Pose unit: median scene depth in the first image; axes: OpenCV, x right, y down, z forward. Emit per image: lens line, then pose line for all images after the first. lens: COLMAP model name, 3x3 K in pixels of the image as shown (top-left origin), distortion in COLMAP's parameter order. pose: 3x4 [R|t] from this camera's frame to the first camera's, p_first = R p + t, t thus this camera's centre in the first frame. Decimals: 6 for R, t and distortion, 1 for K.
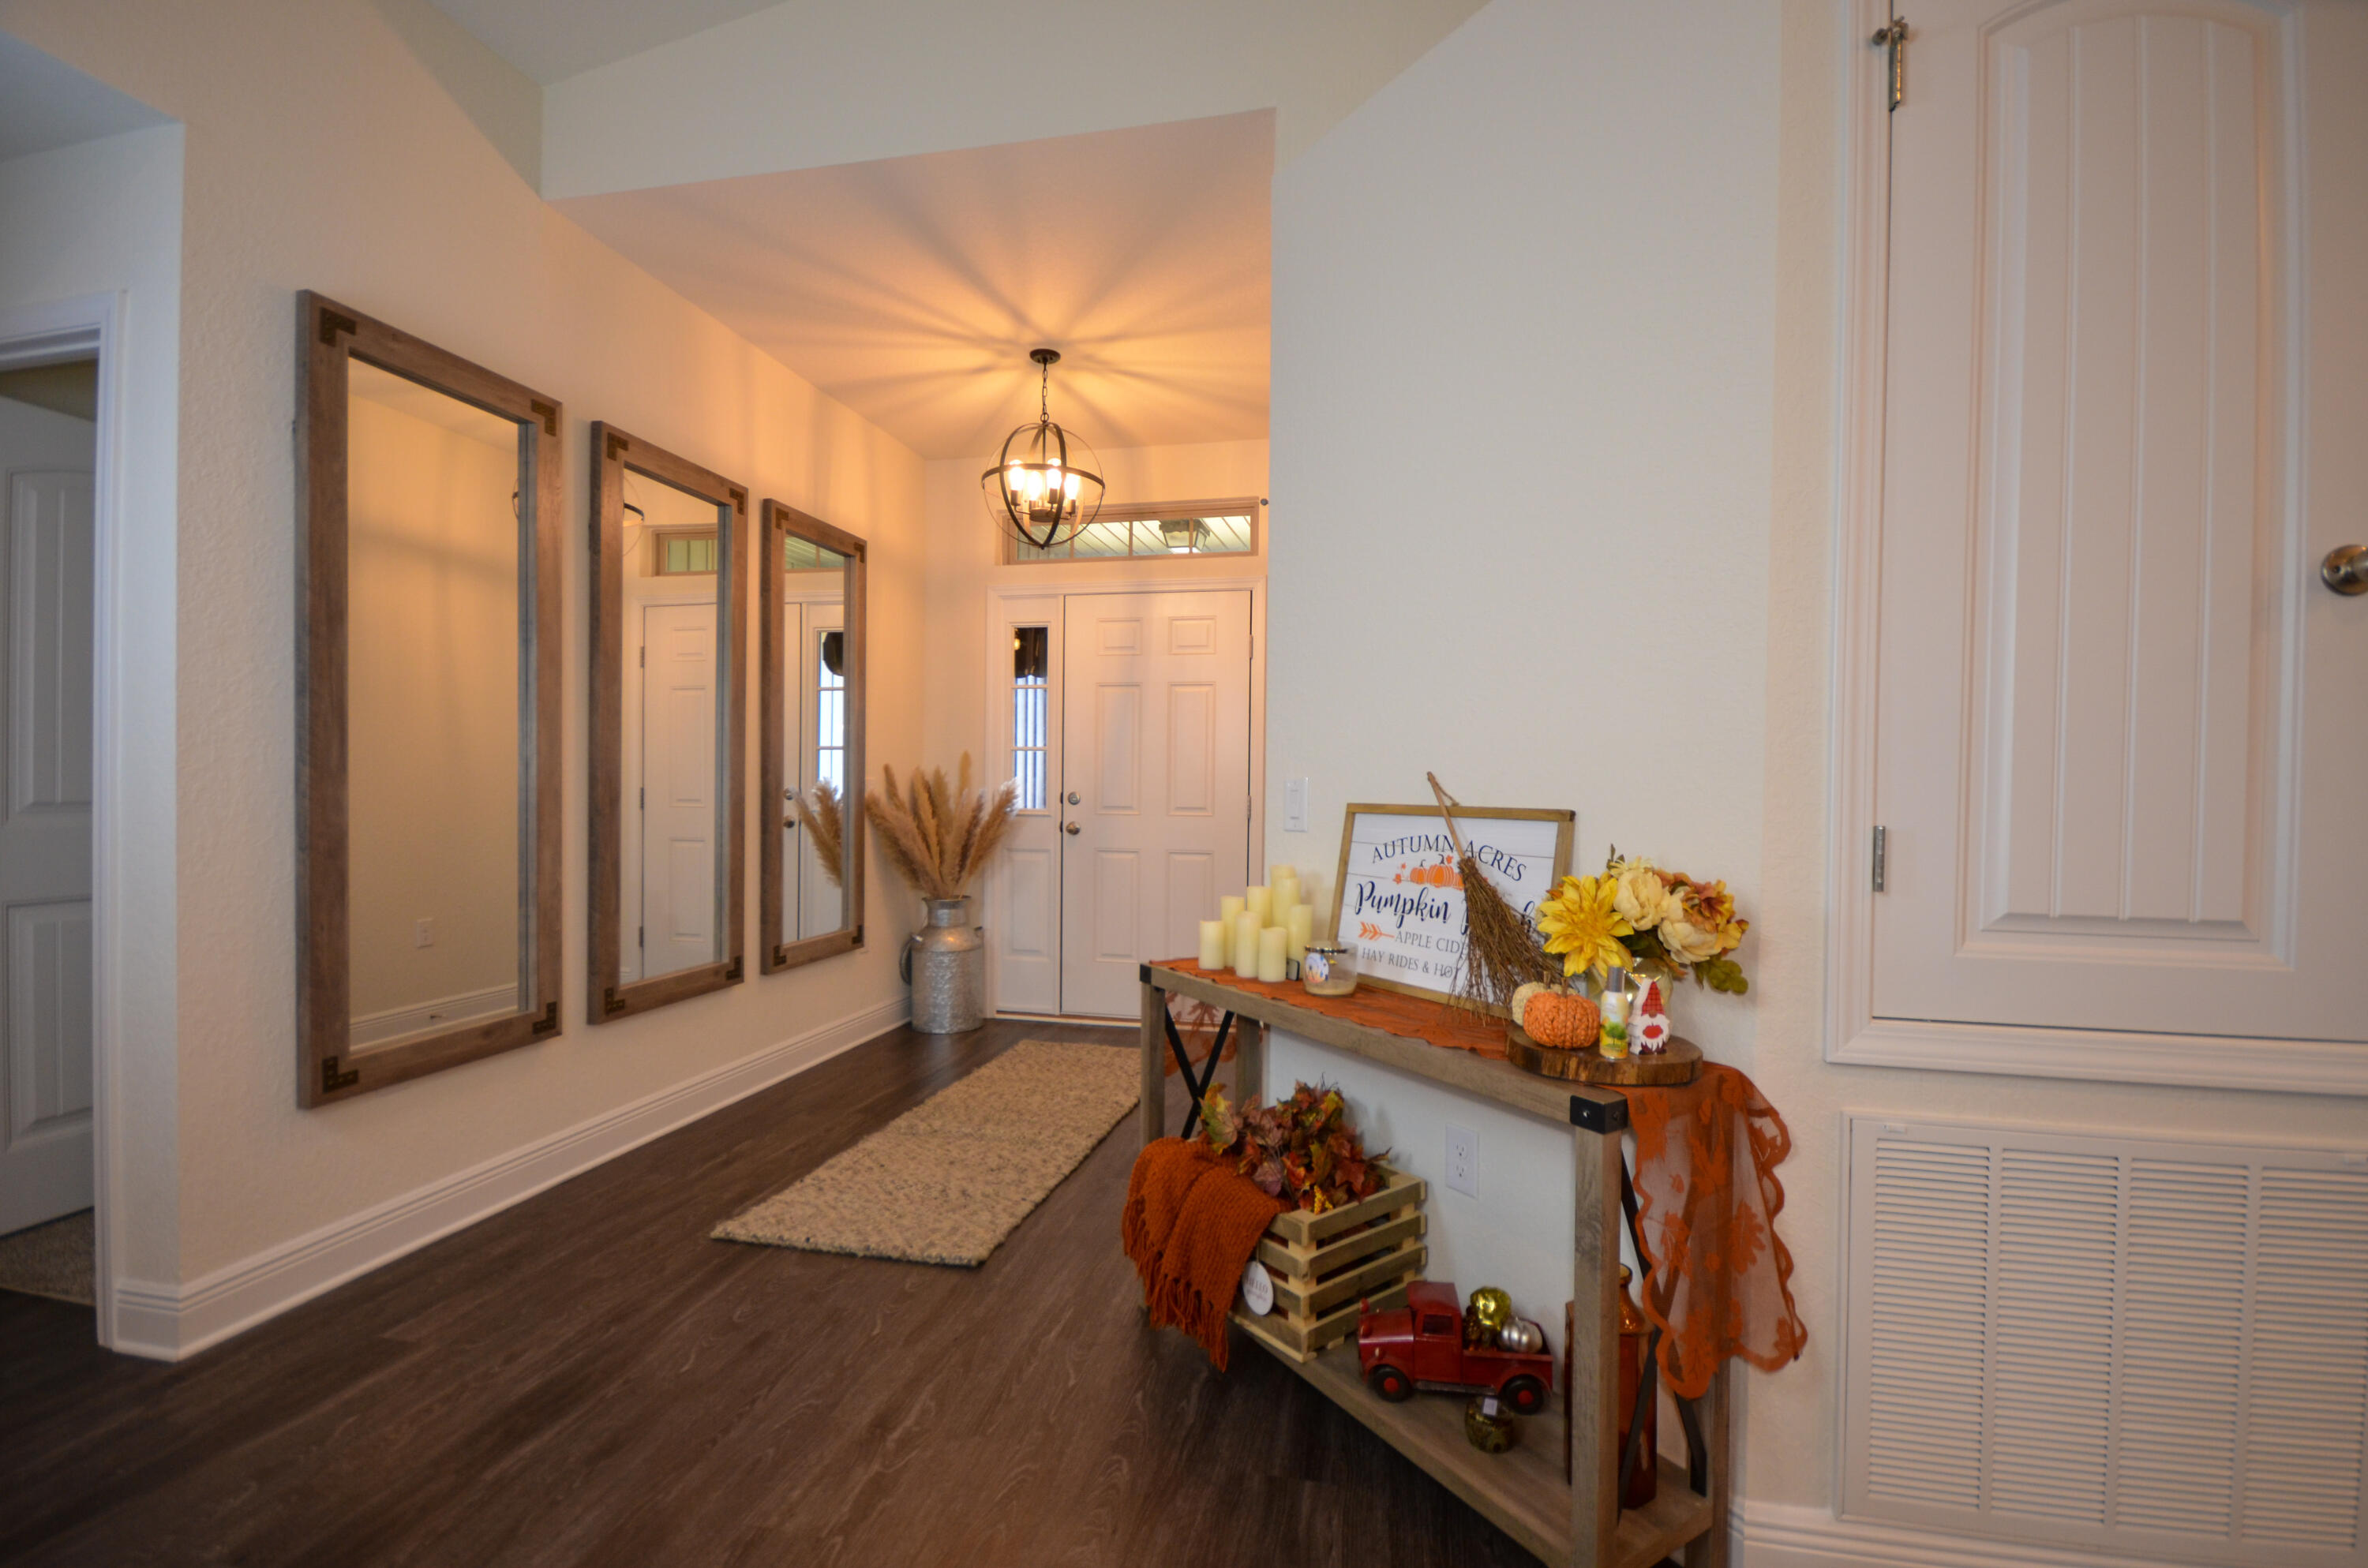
lens RADIAL K [[1036.4, 0, 1190.6], [0, 1036.4, 800.2], [0, 0, 1]] dist [0.011136, -0.014084]
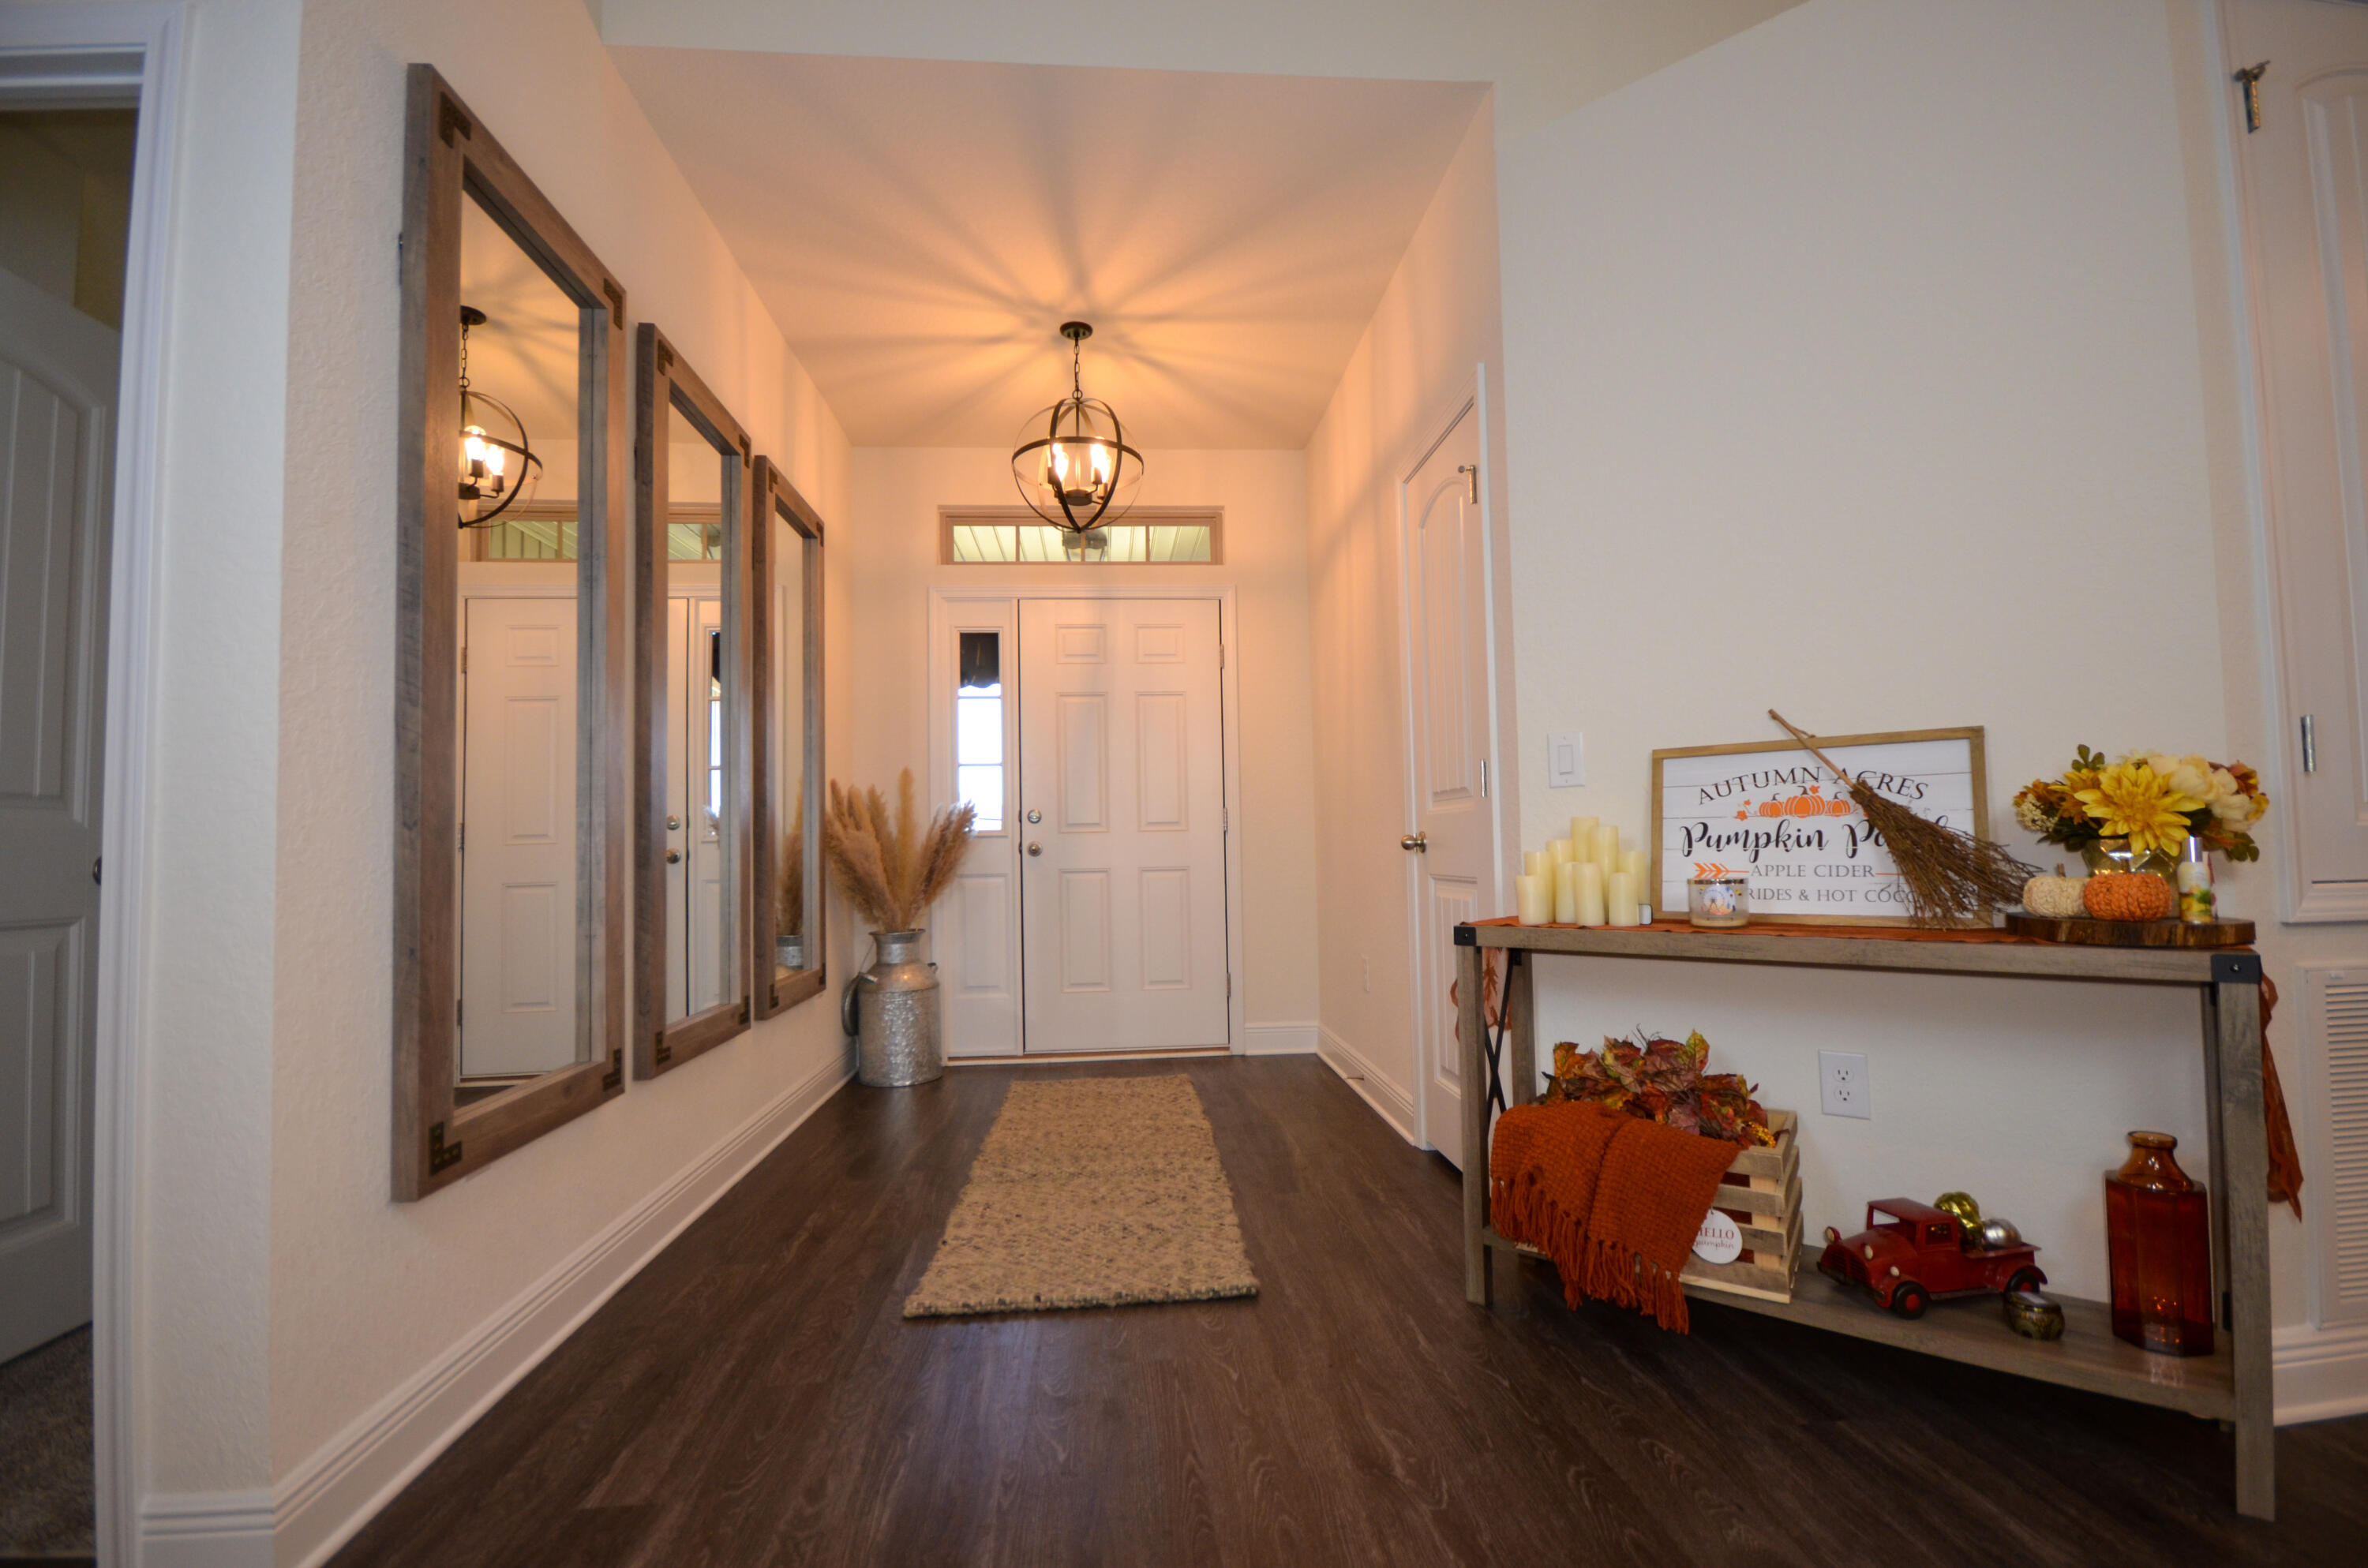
lens RADIAL K [[1036.4, 0, 1179.7], [0, 1036.4, 802.2], [0, 0, 1]] dist [0.011136, -0.014084]
pose [[0.956327, -0.018331, 0.291723, -0.449086], [0.035878, 0.997846, -0.054913, 0.071403], [-0.290089, 0.062981, 0.954925, 0.138595]]
